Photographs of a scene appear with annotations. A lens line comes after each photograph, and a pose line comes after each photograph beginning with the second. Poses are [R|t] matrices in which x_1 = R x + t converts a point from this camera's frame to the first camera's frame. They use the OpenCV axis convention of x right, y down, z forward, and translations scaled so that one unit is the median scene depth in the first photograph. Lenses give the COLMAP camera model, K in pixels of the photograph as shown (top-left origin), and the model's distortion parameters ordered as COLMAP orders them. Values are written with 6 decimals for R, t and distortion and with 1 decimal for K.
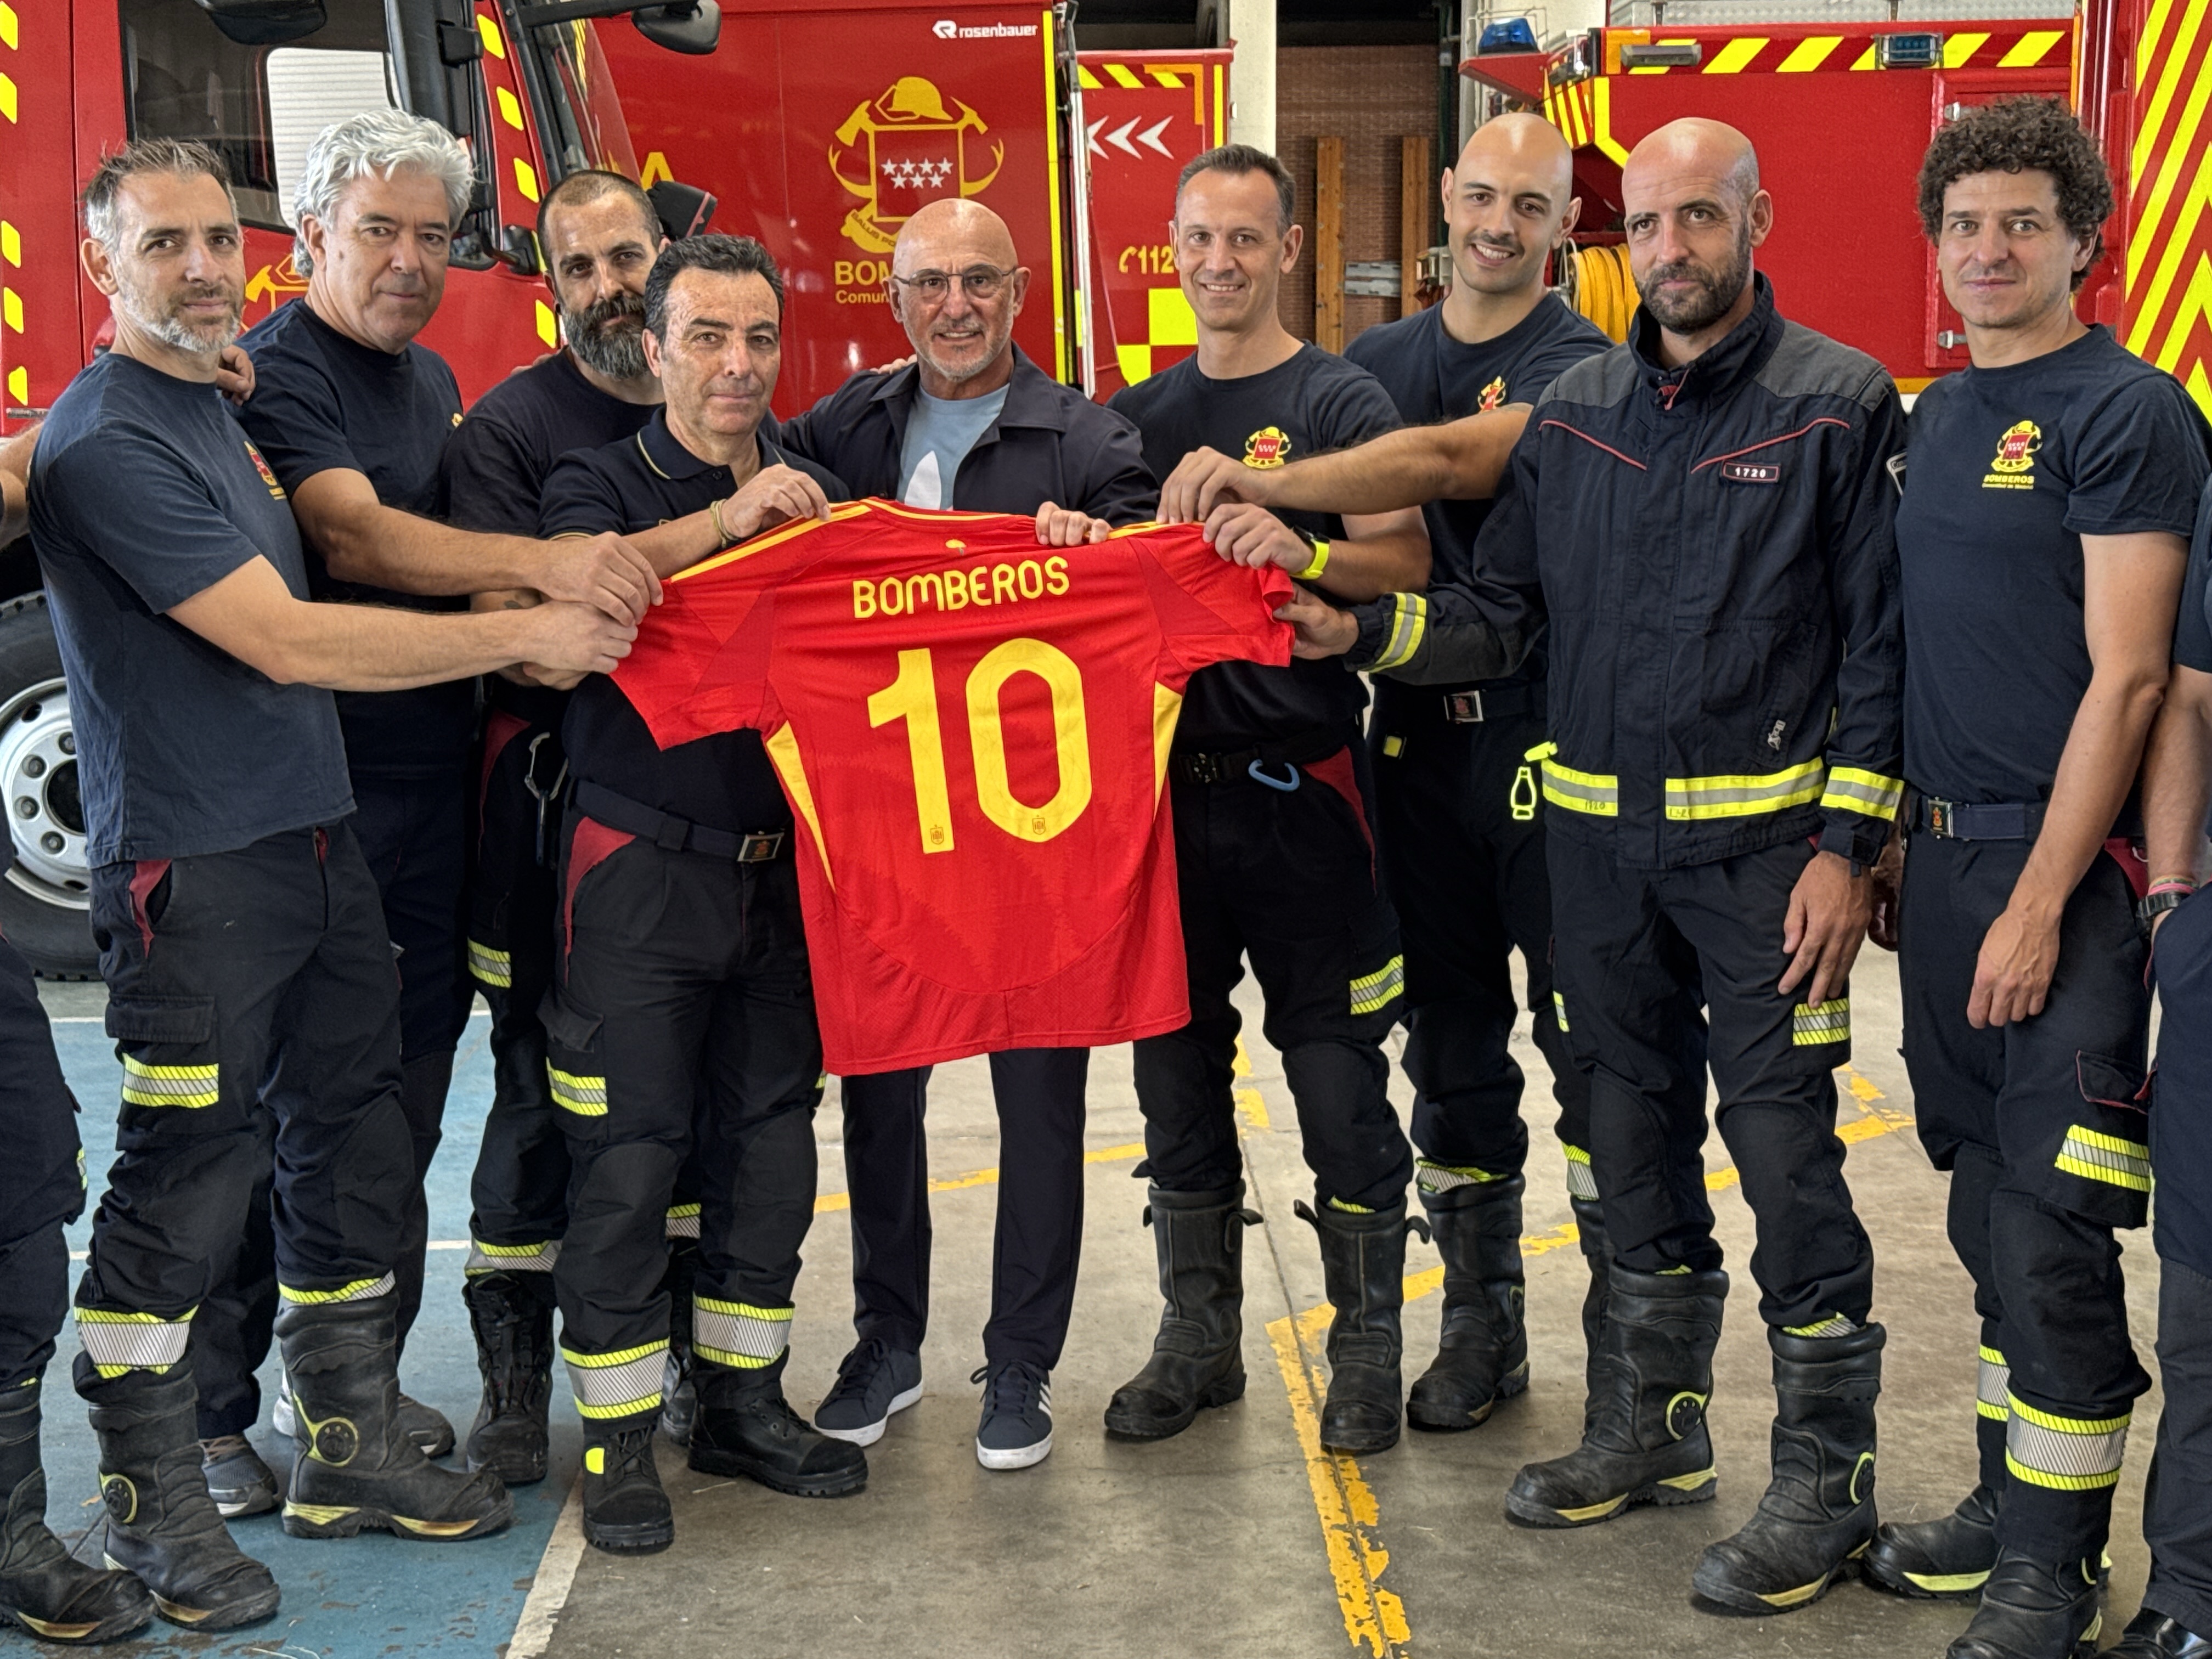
lens RADIAL K [[3242.6, 0, 1093.2], [0, 3242.6, 852.9], [0, 0, 1]] dist [0.111397, 0.000000]
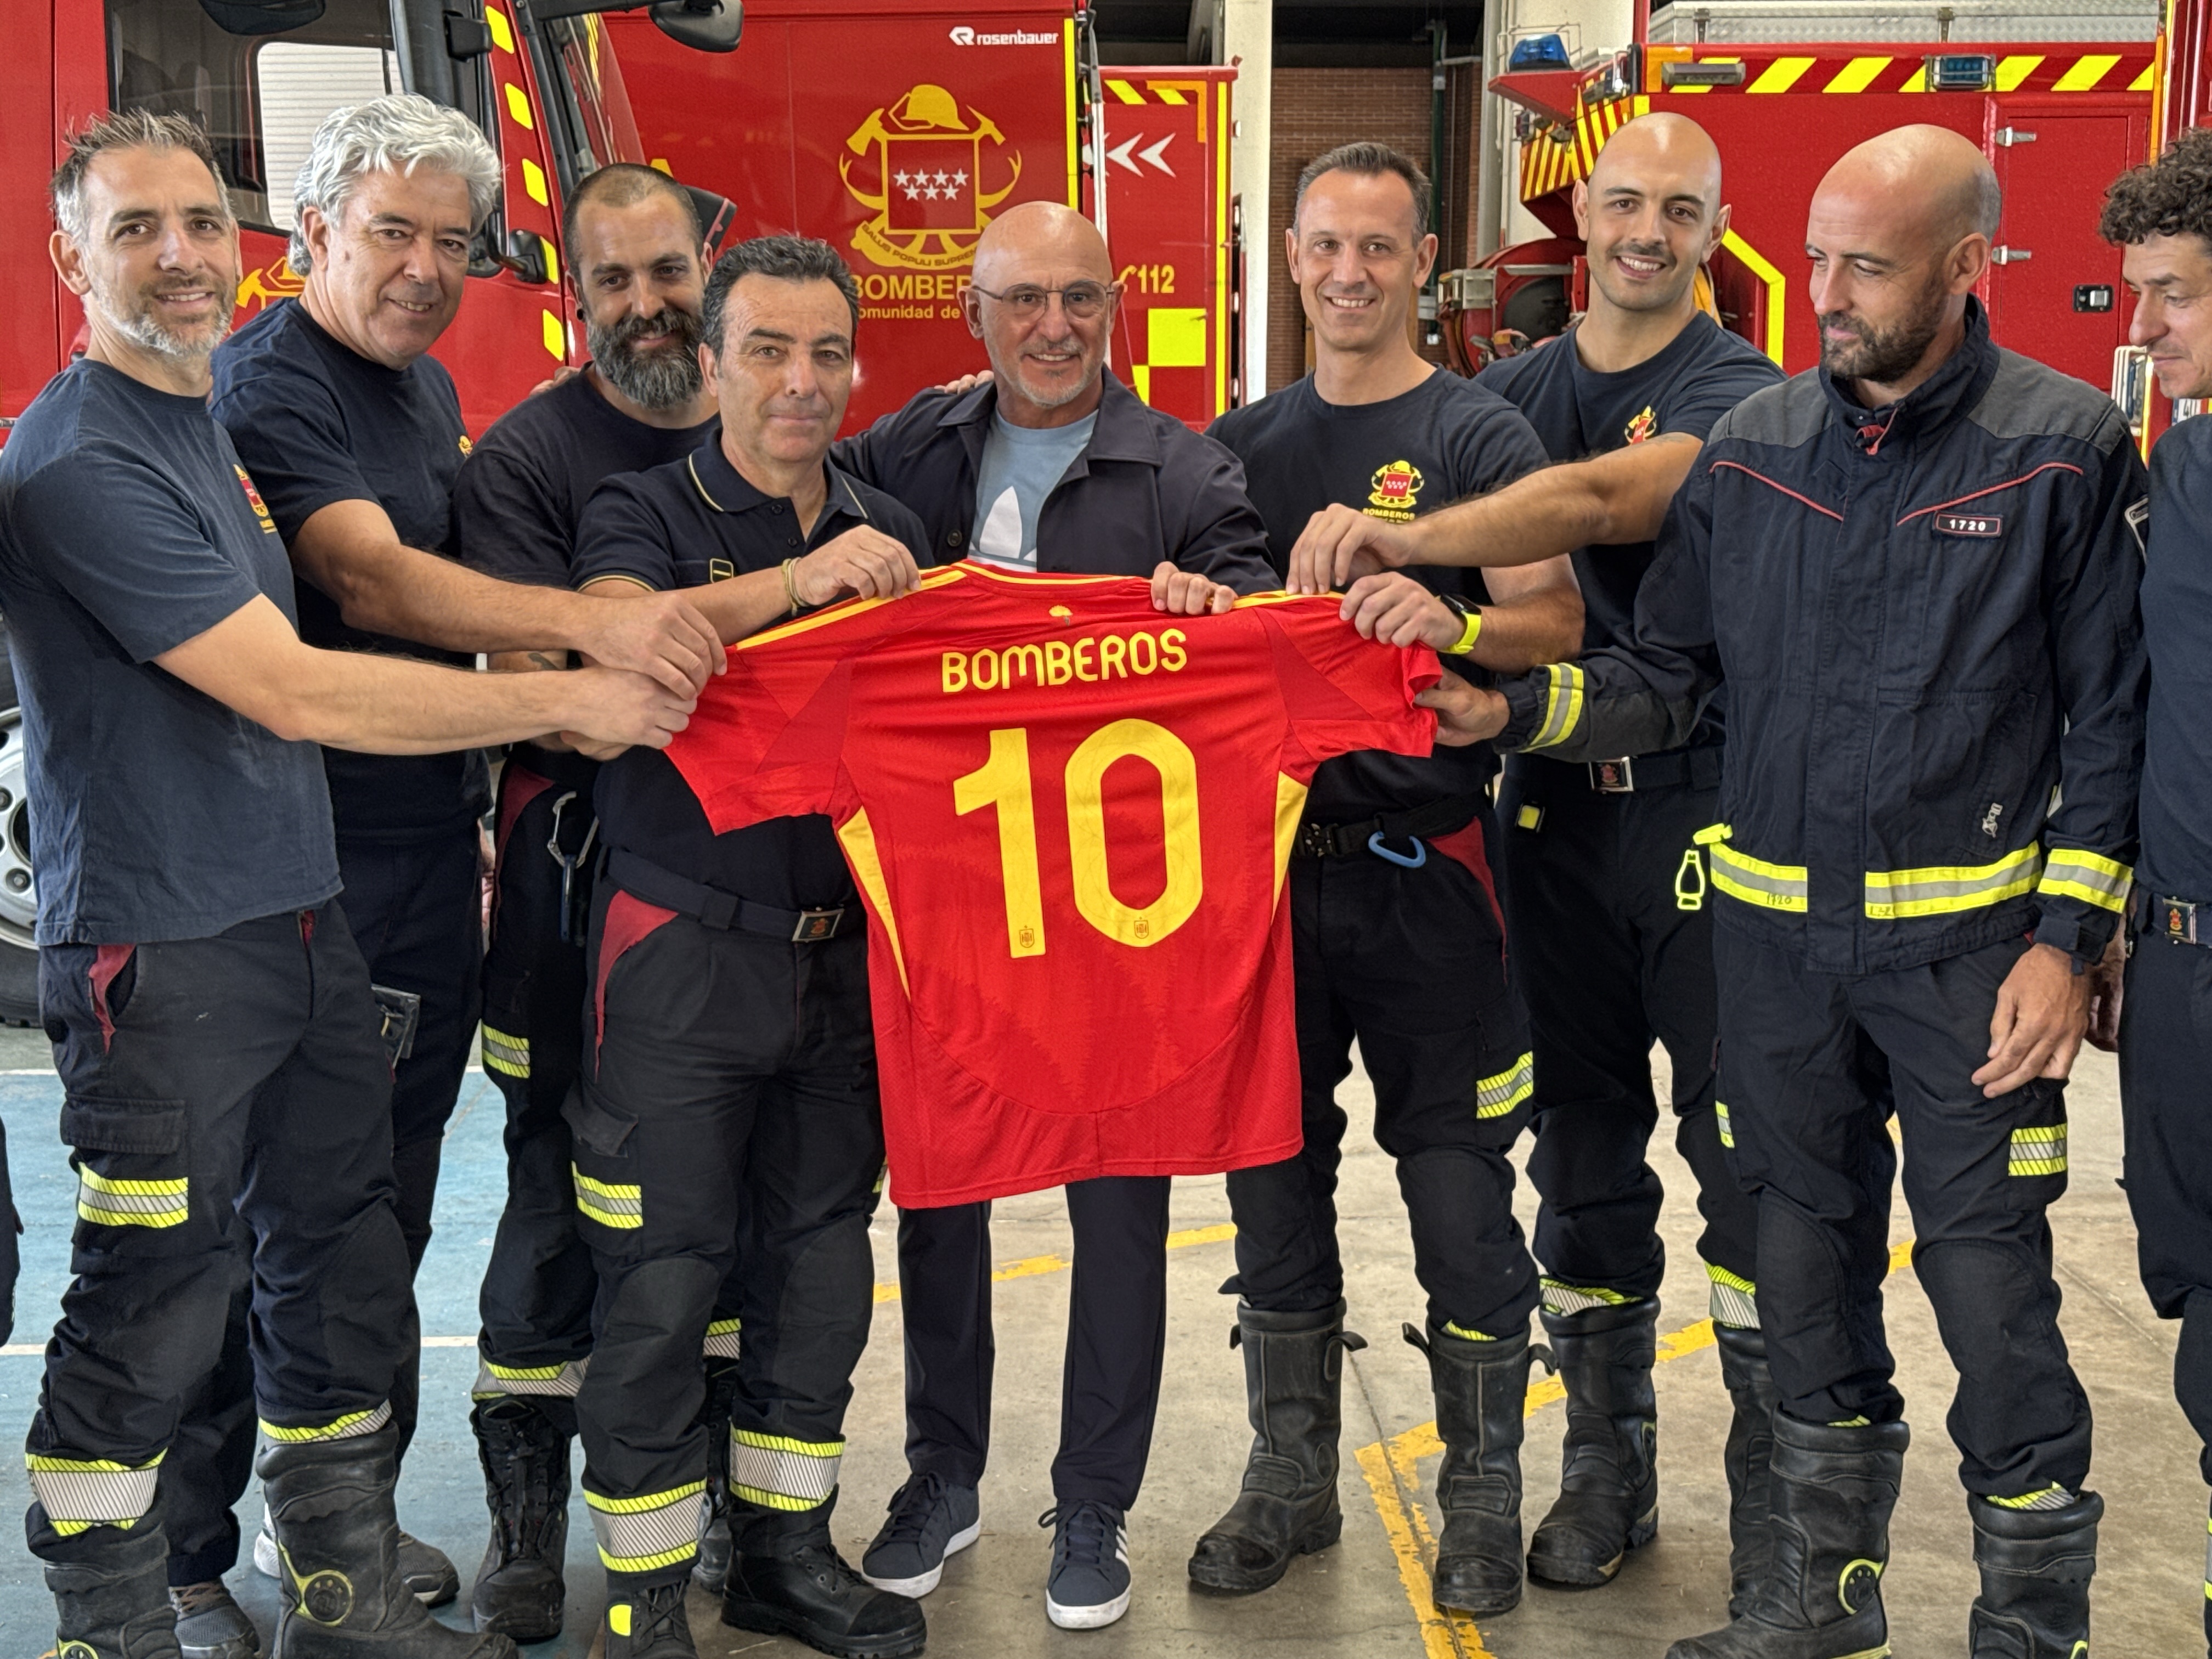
lens RADIAL K [[3242.6, 0, 1097.2], [0, 3242.6, 832.3], [0, 0, 1]] dist [0.111397, 0.000000]
pose [[0.999871, 0.012340, 0.010253, -0.035230], [-0.012216, 0.999853, -0.012024, -0.017481], [-0.010400, 0.011897, 0.999875, 0.111631]]
